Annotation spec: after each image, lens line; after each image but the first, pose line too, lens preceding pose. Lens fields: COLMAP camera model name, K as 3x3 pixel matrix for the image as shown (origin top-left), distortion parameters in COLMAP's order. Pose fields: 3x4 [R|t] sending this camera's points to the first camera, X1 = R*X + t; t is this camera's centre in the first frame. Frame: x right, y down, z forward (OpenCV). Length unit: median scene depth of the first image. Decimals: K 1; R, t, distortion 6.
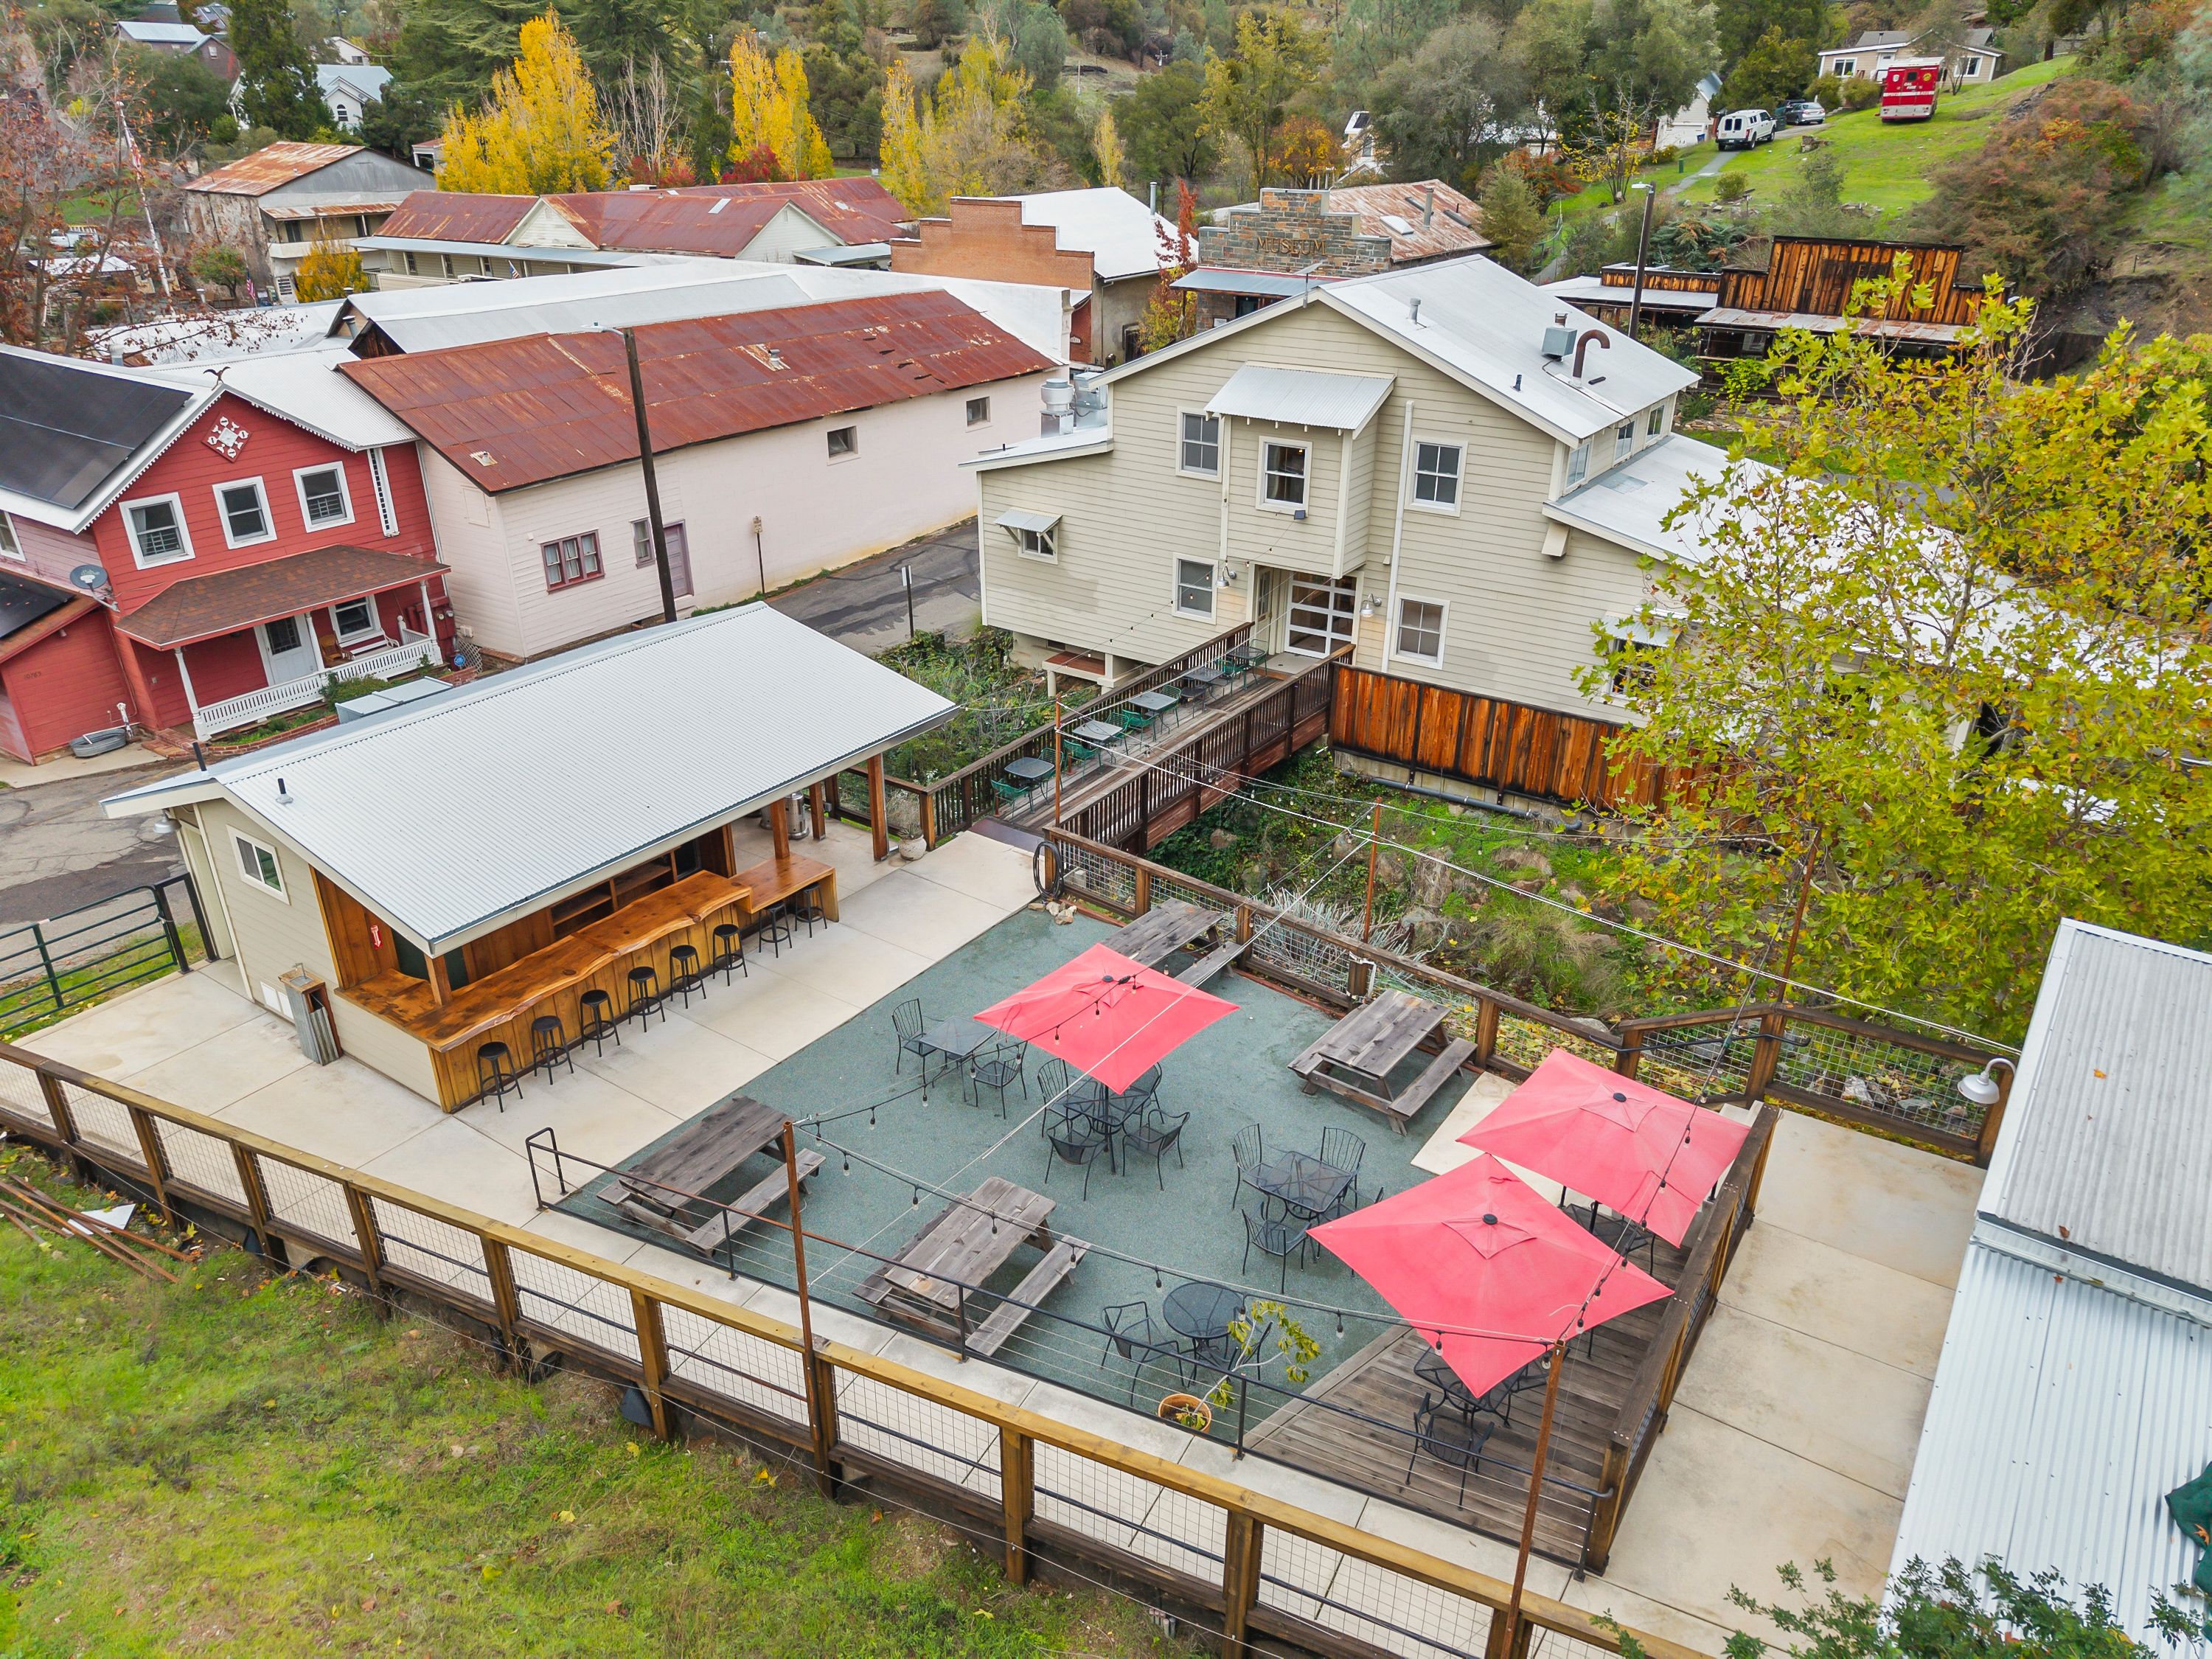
lens RADIAL K [[1488.1, 0, 1106.0], [0, 1488.1, 829.5], [0, 0, 1]] dist [0.003997, -0.002283]
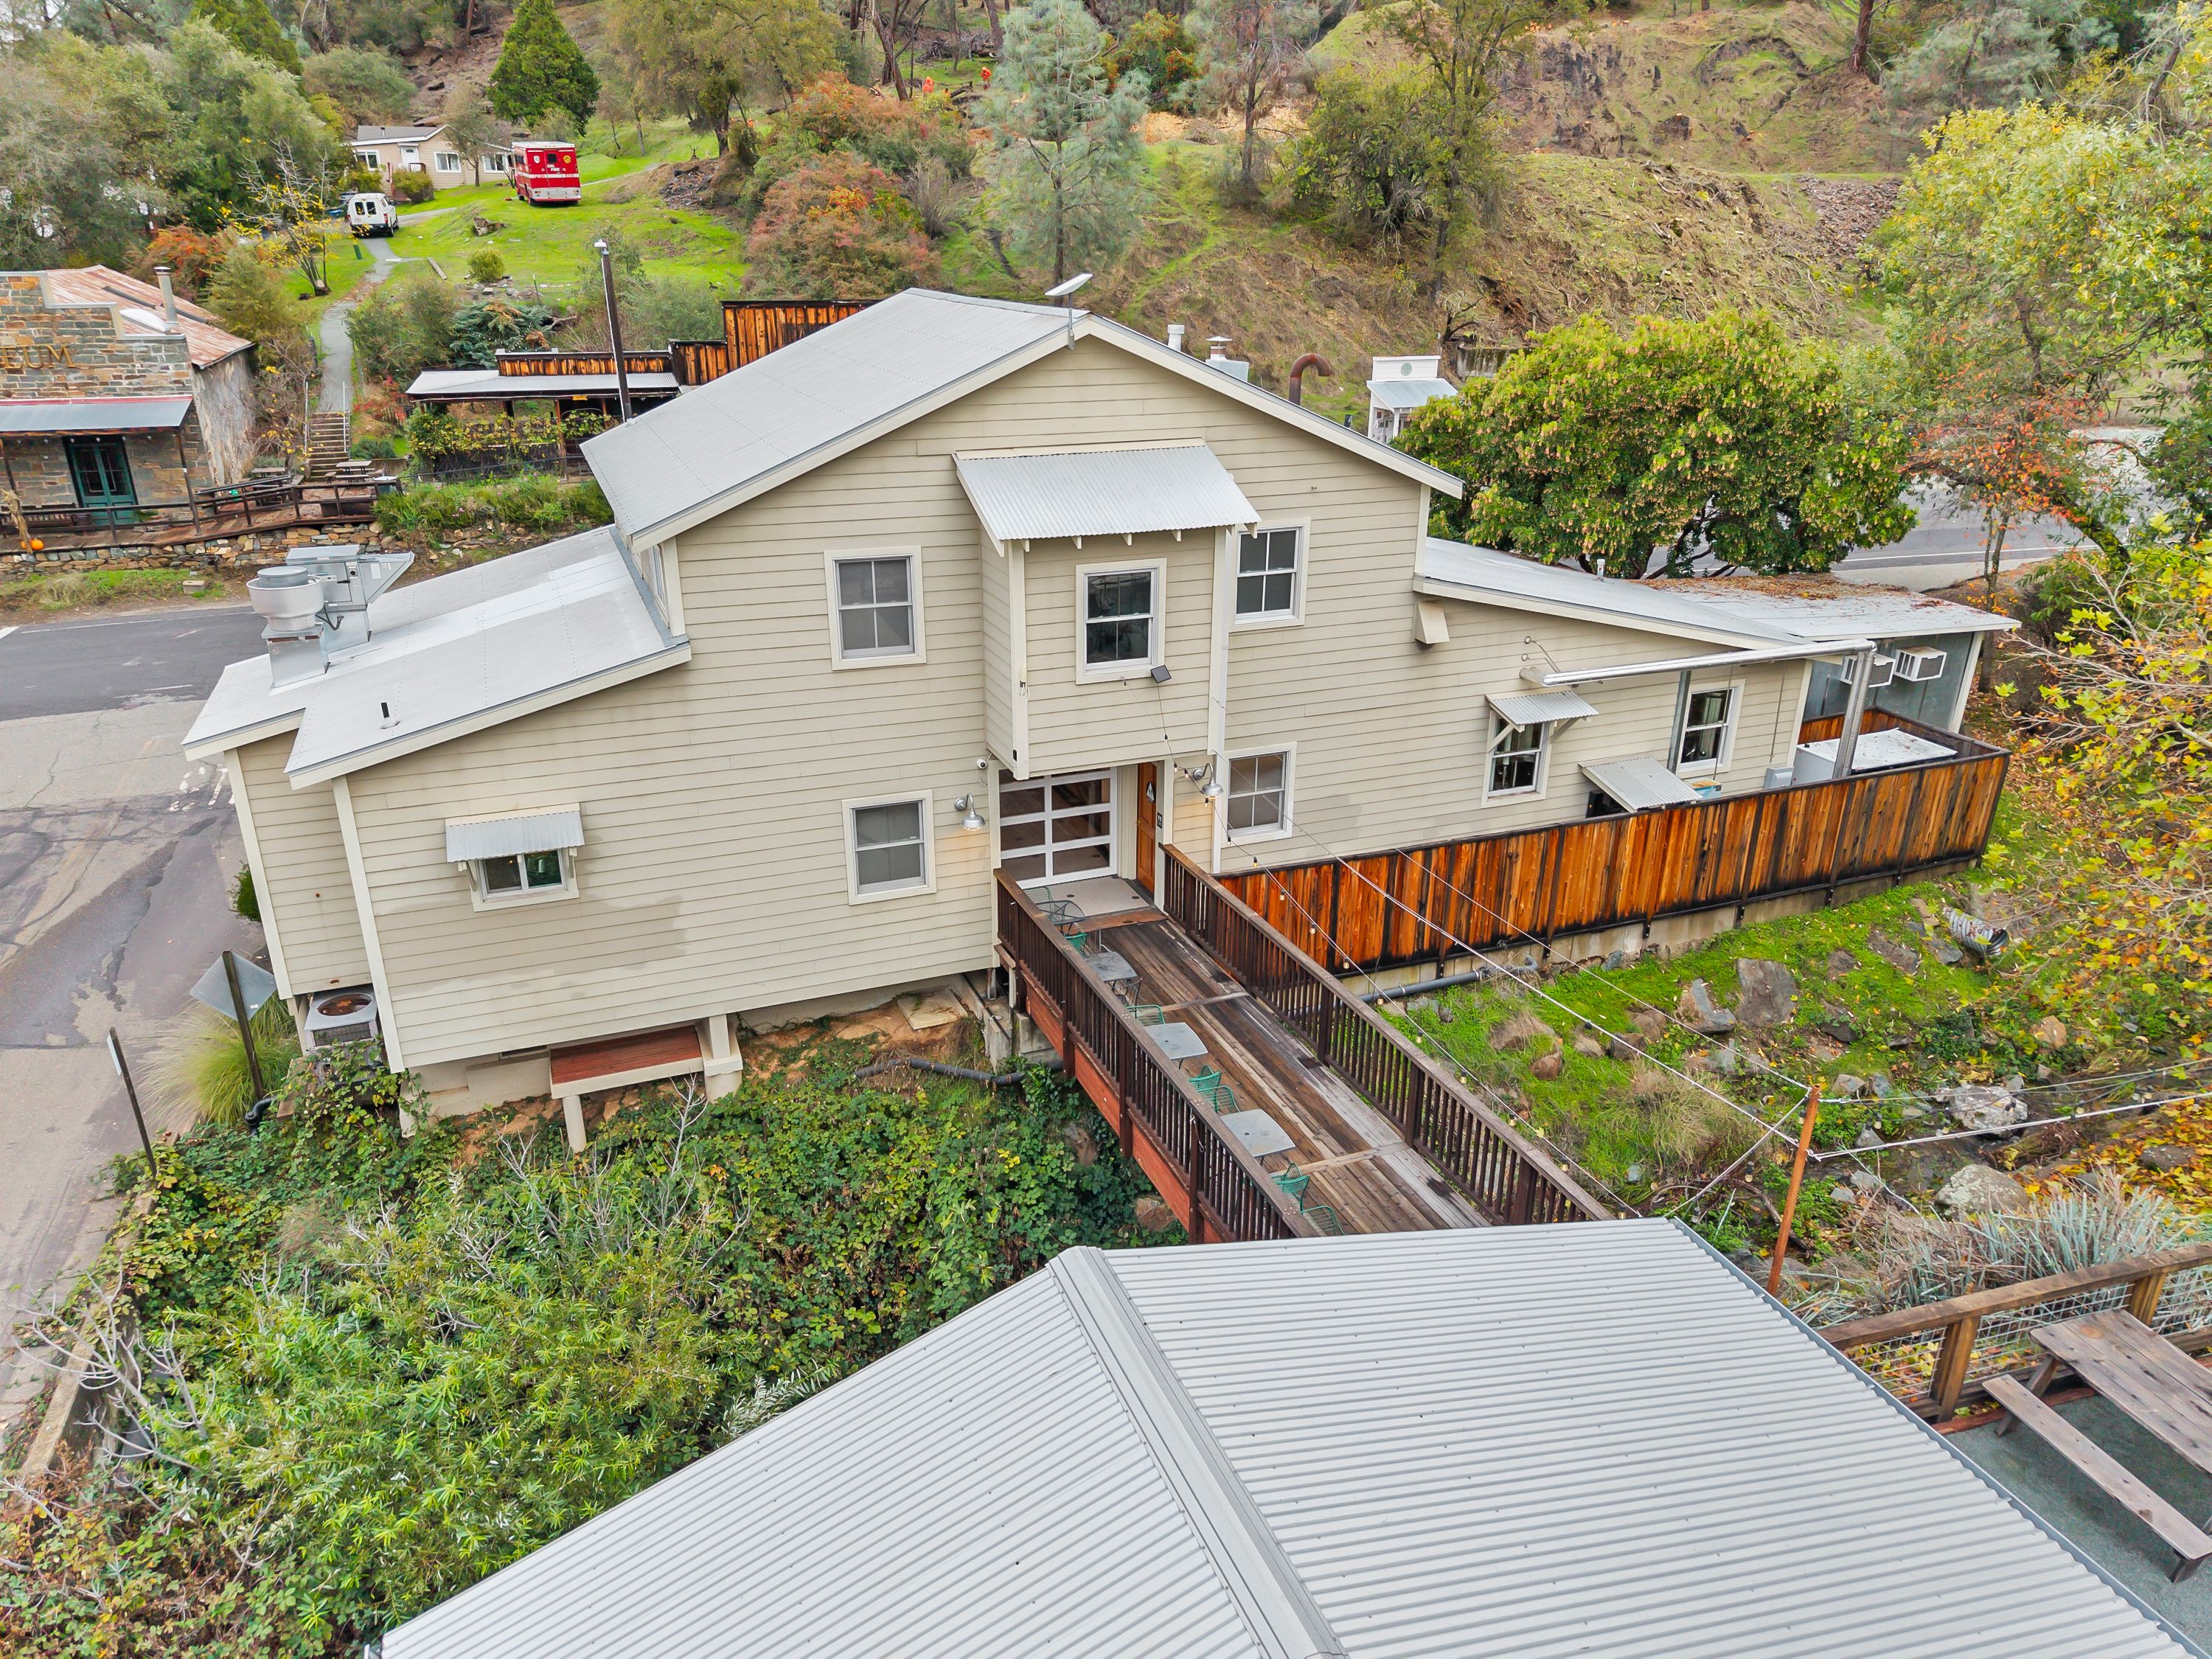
lens RADIAL K [[1488.1, 0, 1106.0], [0, 1488.1, 829.5], [0, 0, 1]] dist [0.003997, -0.002283]
pose [[0.561713, -0.307760, 0.767960, -0.349307], [0.360462, 0.926540, 0.107656, -0.207855], [-0.744678, 0.216349, 0.631385, 0.584925]]
